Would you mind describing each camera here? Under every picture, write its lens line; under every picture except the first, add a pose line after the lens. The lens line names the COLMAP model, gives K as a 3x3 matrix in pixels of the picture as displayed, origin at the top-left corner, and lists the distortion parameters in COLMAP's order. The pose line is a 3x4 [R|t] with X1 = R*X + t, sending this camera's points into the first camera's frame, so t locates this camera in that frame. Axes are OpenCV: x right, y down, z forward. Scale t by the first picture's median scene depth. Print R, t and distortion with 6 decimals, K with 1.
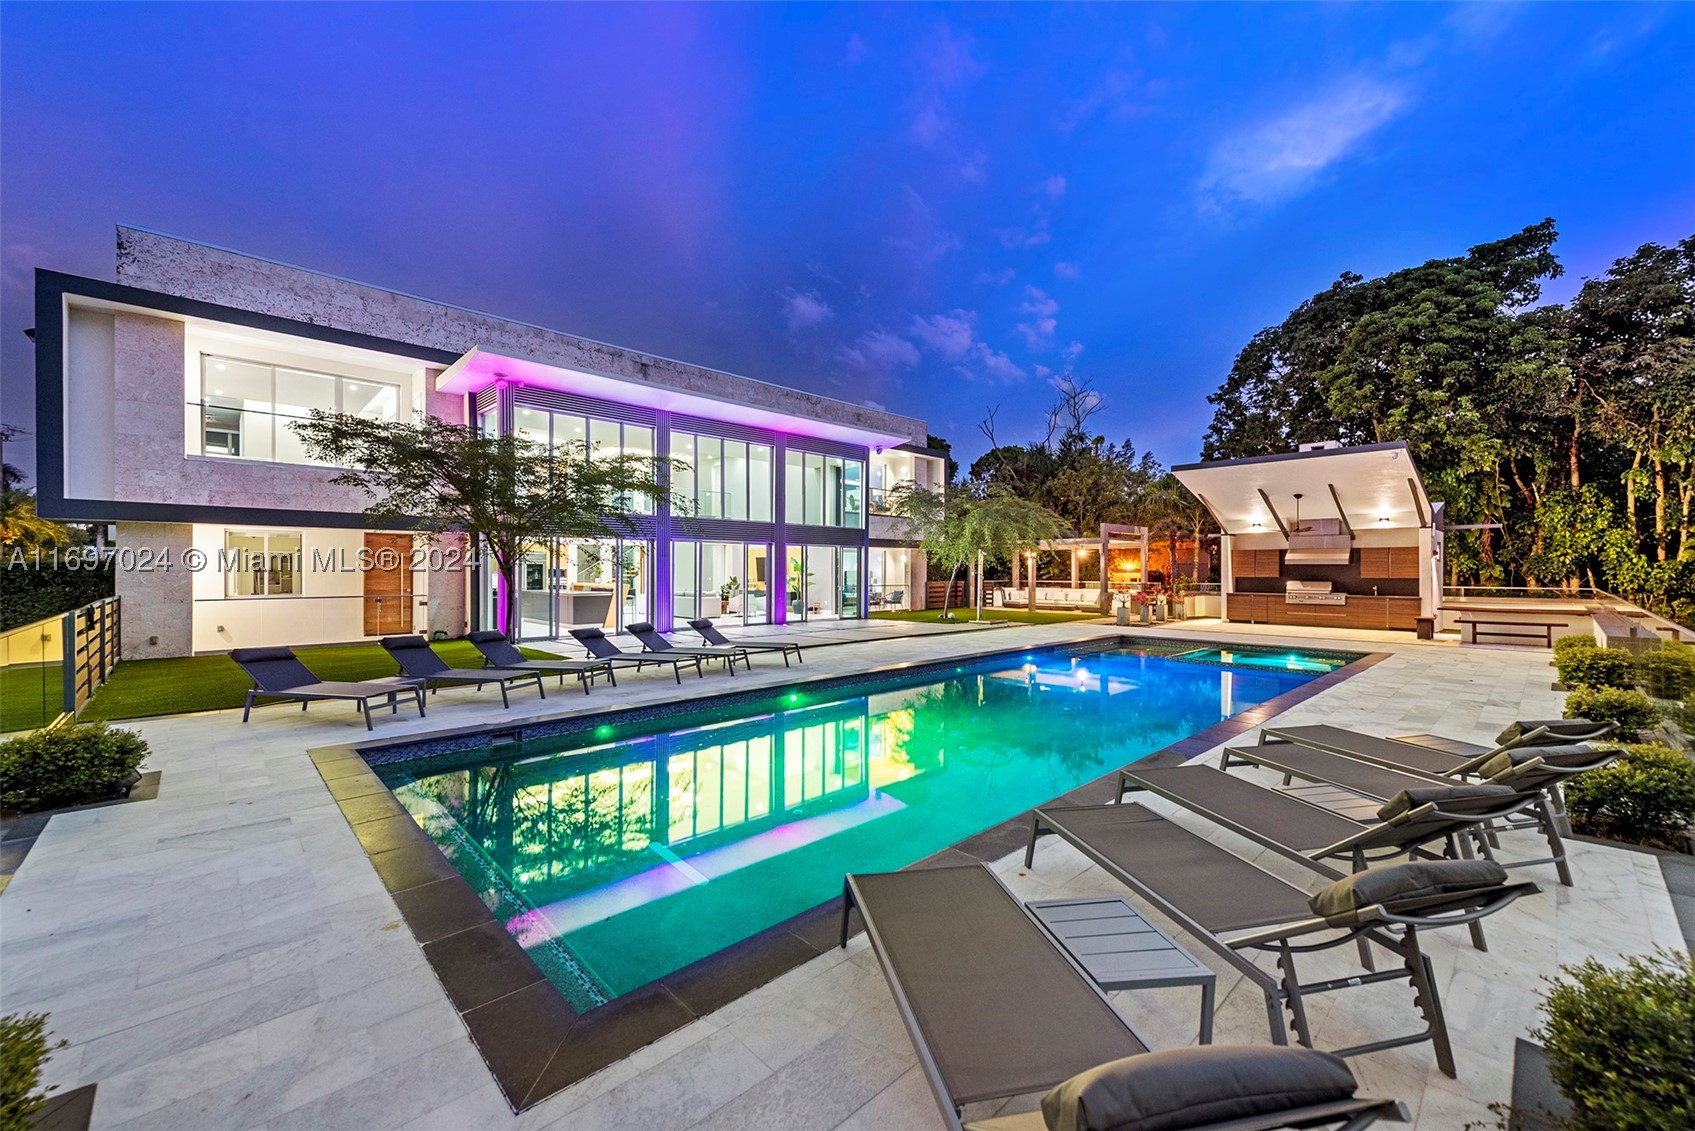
lens RADIAL K [[667.6, 0, 829.6], [0, 667.6, 568.4], [0, 0, 1]] dist [0.009746, -0.001524]
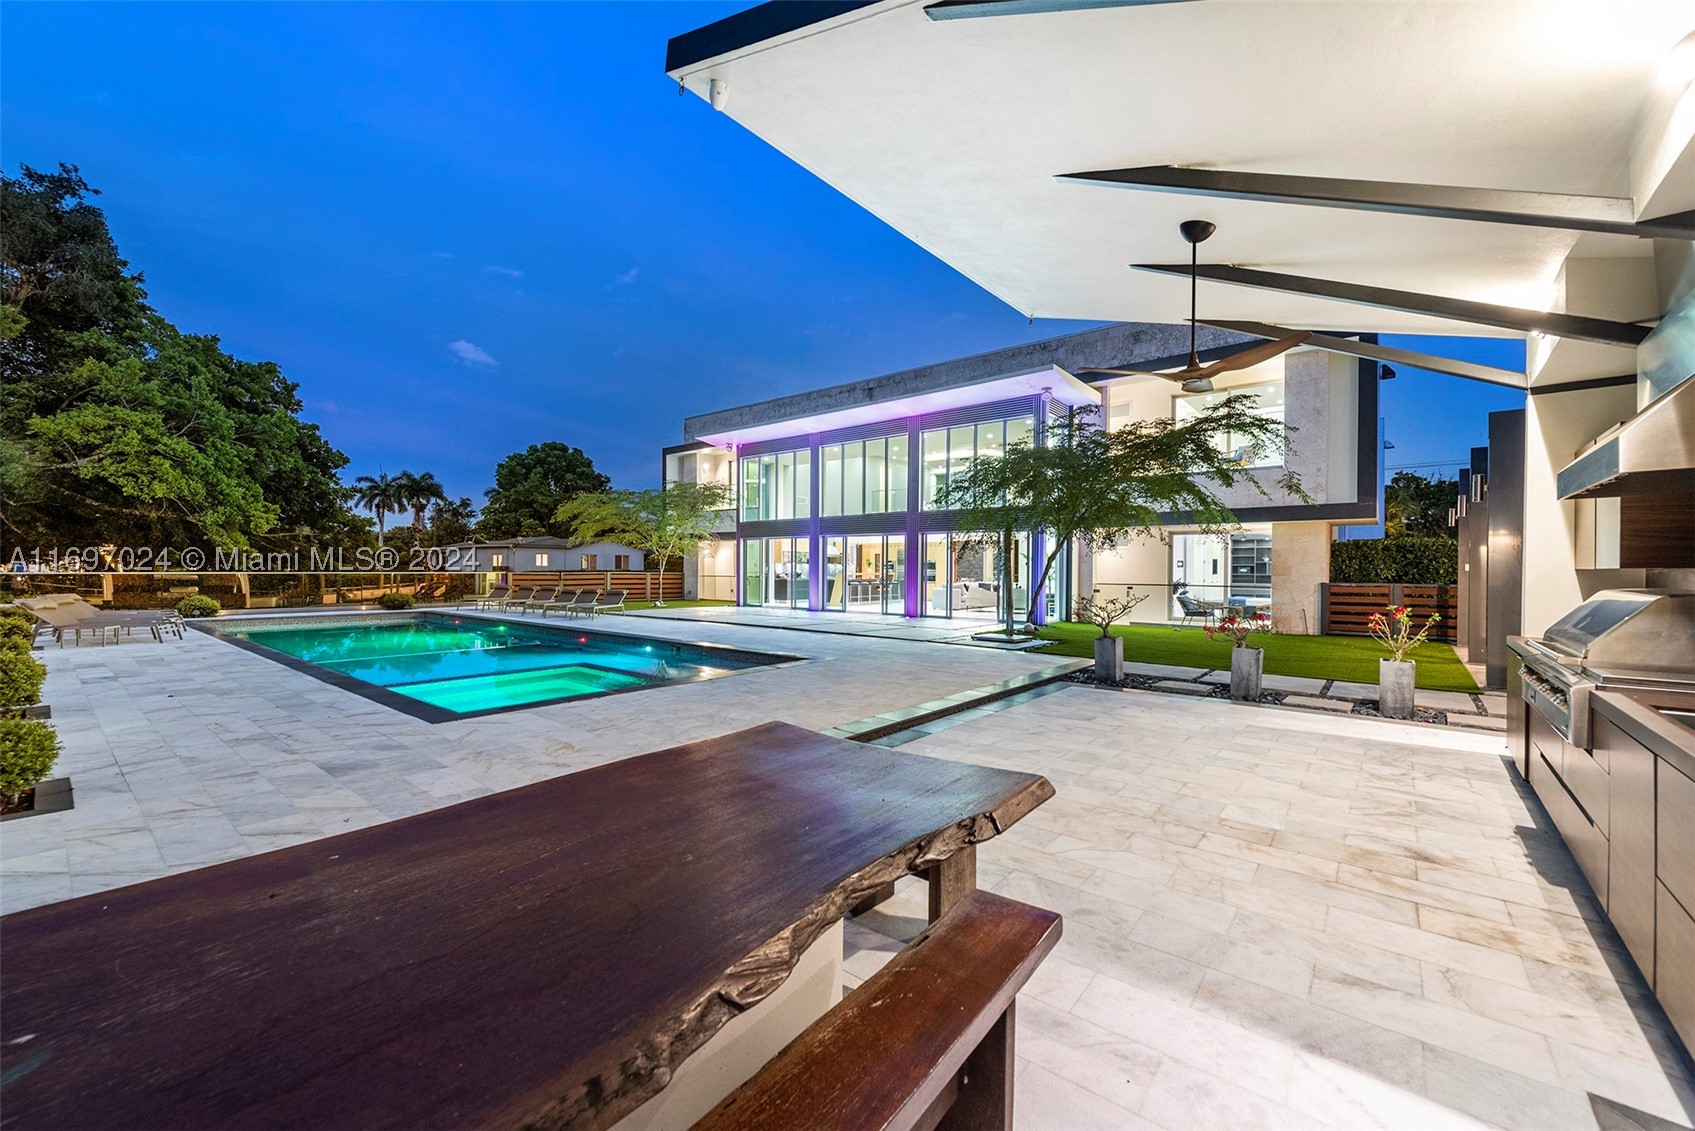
lens RADIAL K [[667.6, 0, 850.1], [0, 667.6, 570.0], [0, 0, 1]] dist [0.009746, -0.001524]
pose [[0.129506, 0.006746, -0.991556, 0.950241], [0.000004, 0.999977, 0.006804, 0.010880], [0.991579, -0.000885, 0.129503, 0.848707]]
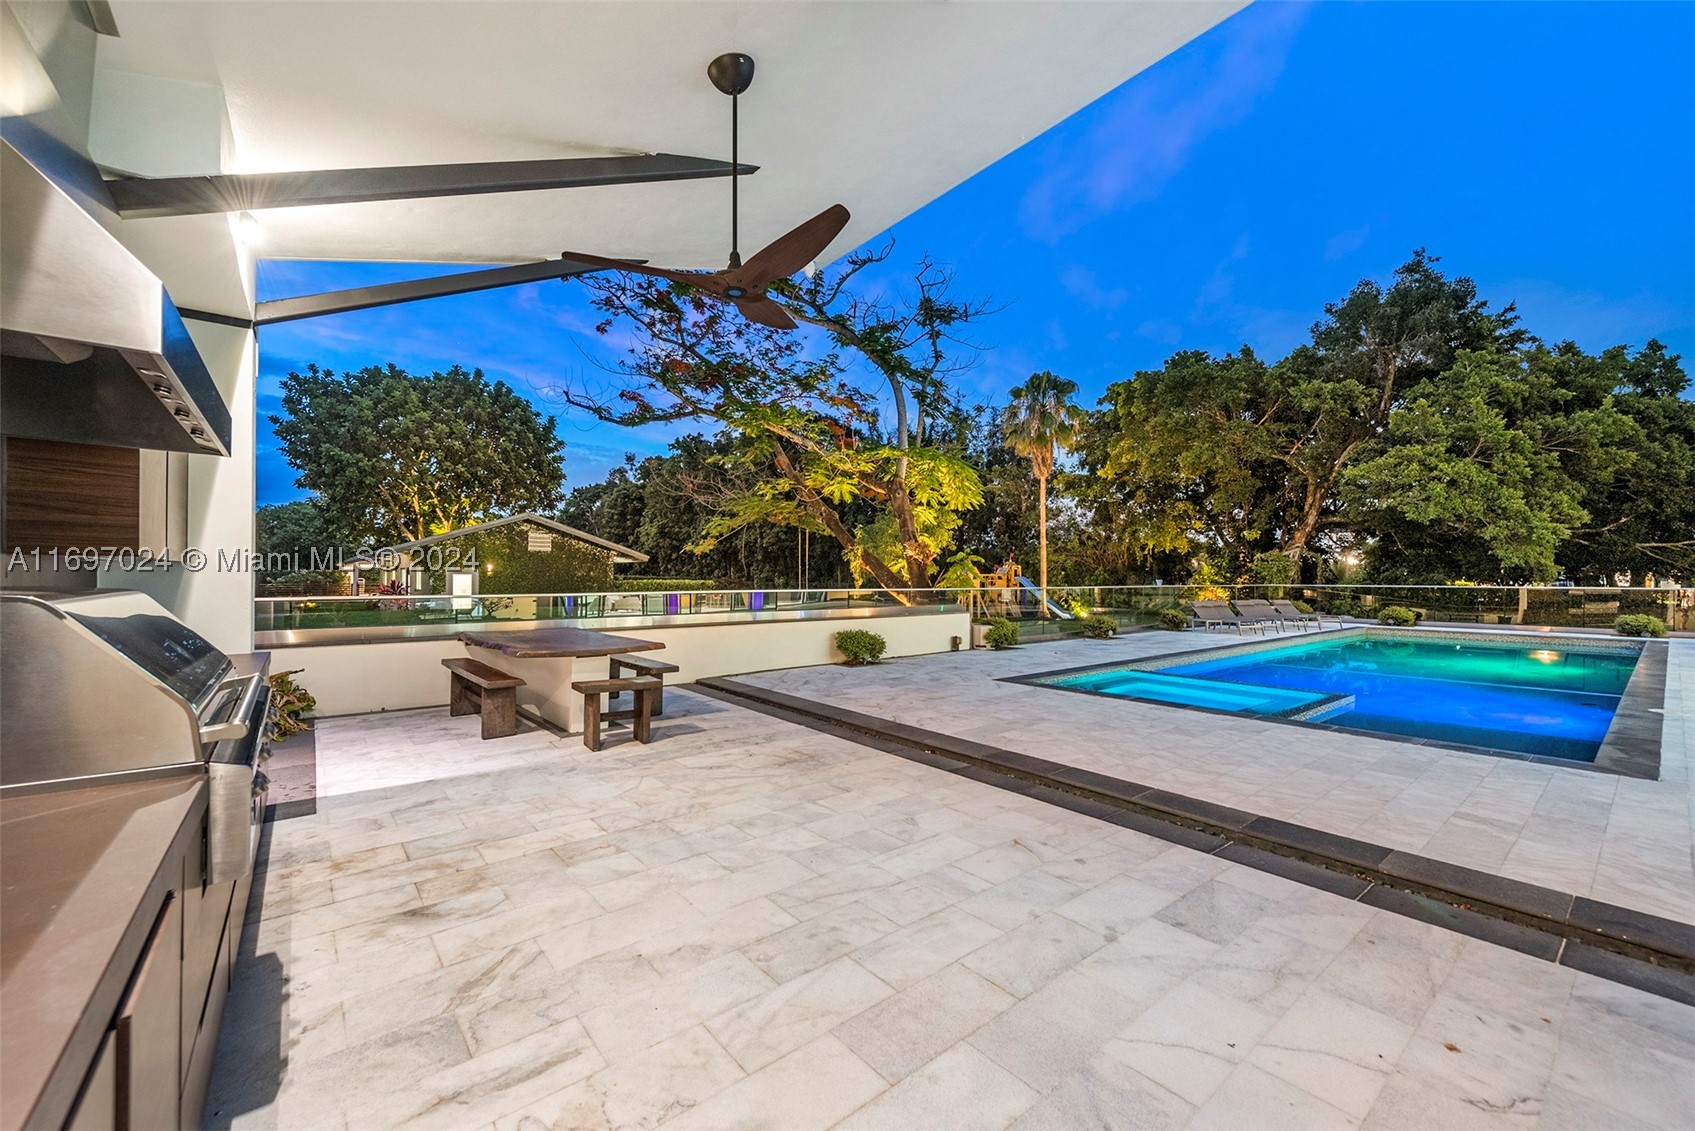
lens RADIAL K [[667.6, 0, 841.1], [0, 667.6, 572.6], [0, 0, 1]] dist [0.009746, -0.001524]
pose [[-0.996769, -0.002285, 0.080290, 0.696387], [-0.003335, 0.999911, -0.012941, 0.016381], [-0.080253, -0.013166, -0.996688, 1.153930]]
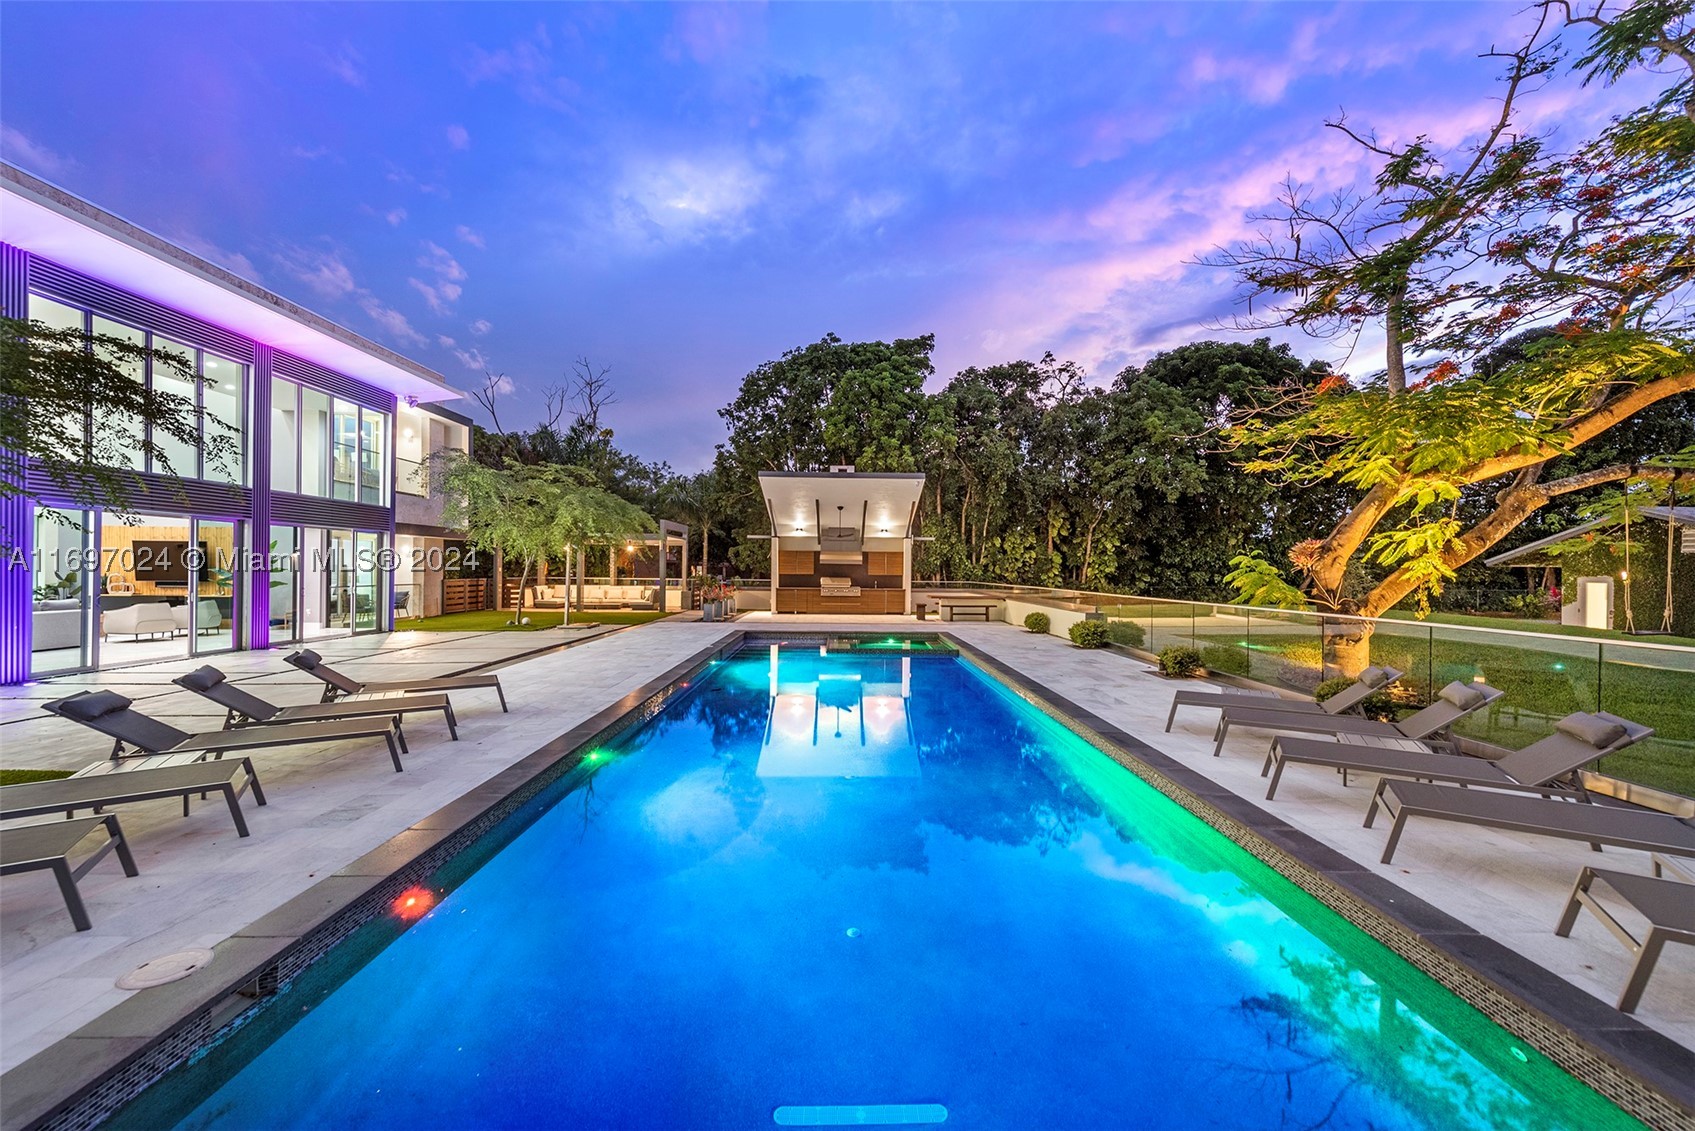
lens RADIAL K [[667.6, 0, 853.9], [0, 667.6, 572.9], [0, 0, 1]] dist [0.009746, -0.001524]
pose [[0.664617, 0.000851, 0.747184, -0.163894], [-0.011650, 0.999890, 0.009225, -0.000850], [-0.747093, -0.014836, 0.664554, 0.143803]]
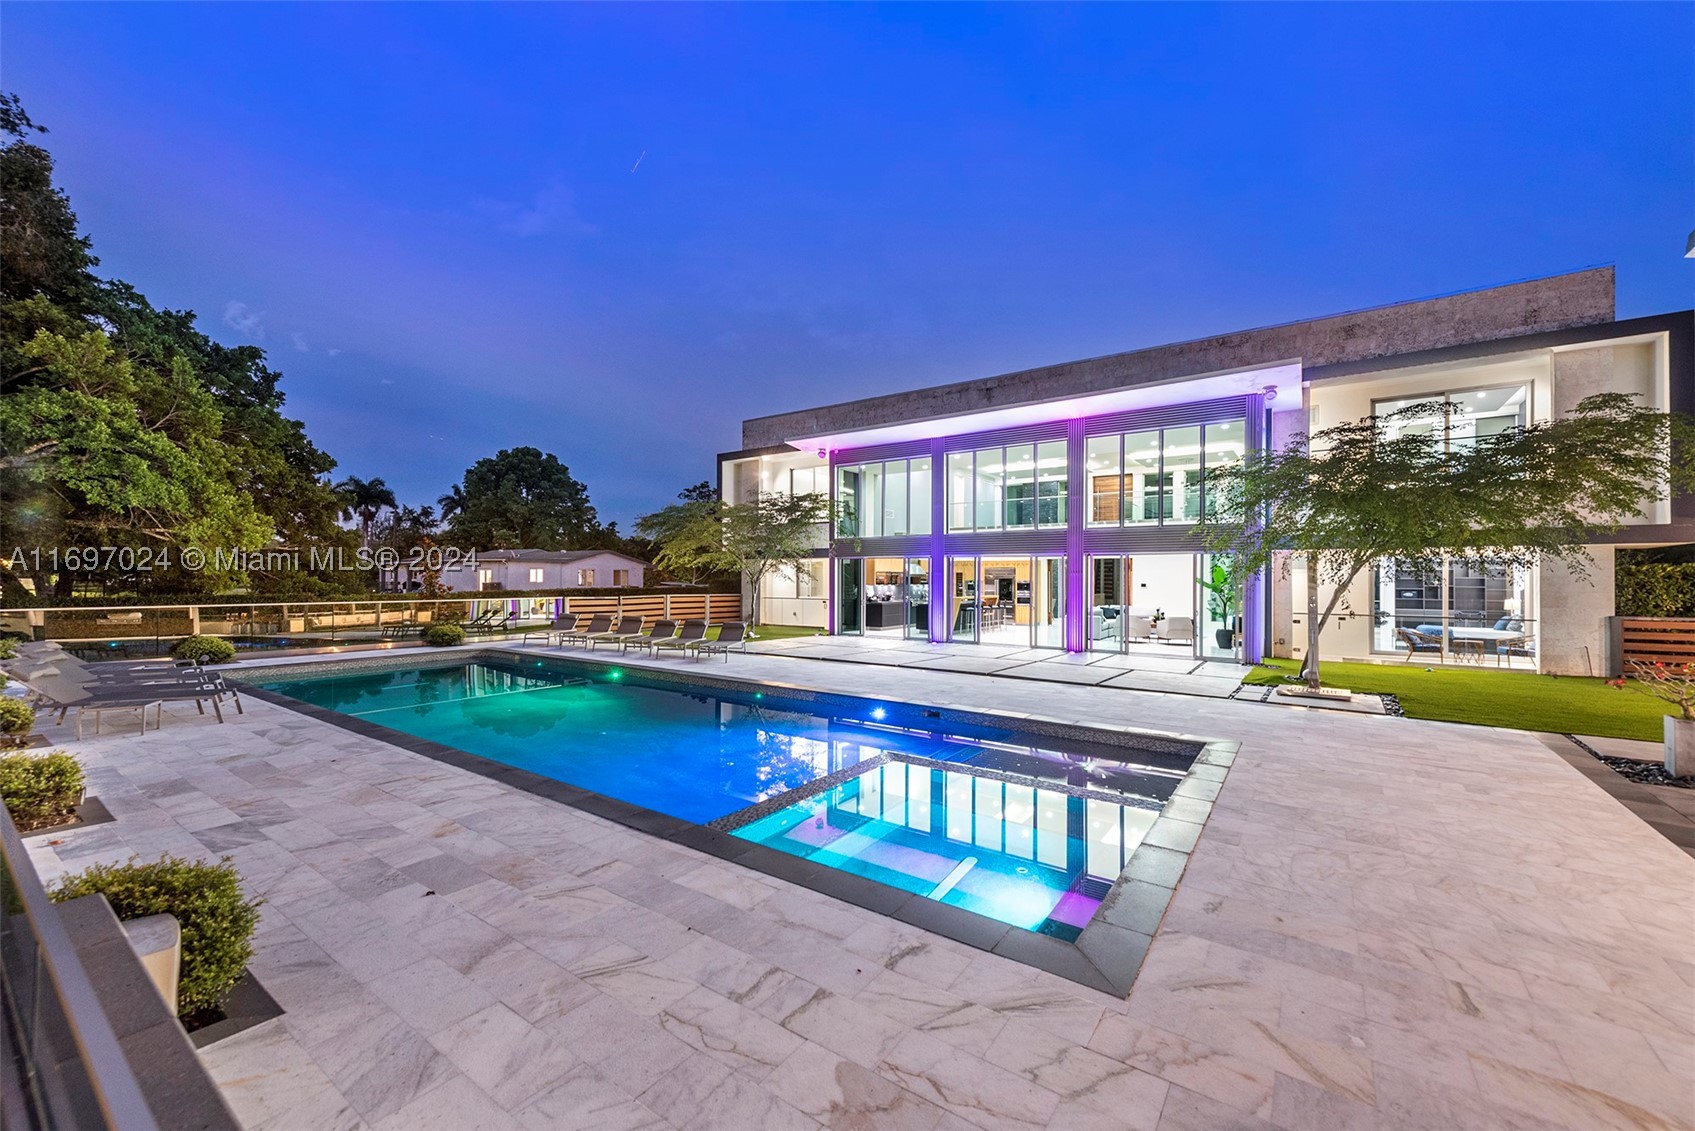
lens RADIAL K [[667.6, 0, 849.4], [0, 667.6, 570.6], [0, 0, 1]] dist [0.009746, -0.001524]
pose [[0.200837, -0.006778, -0.979601, 0.762977], [0.000699, 0.999977, -0.006775, -0.010088], [0.979624, 0.000676, 0.200838, 0.617566]]
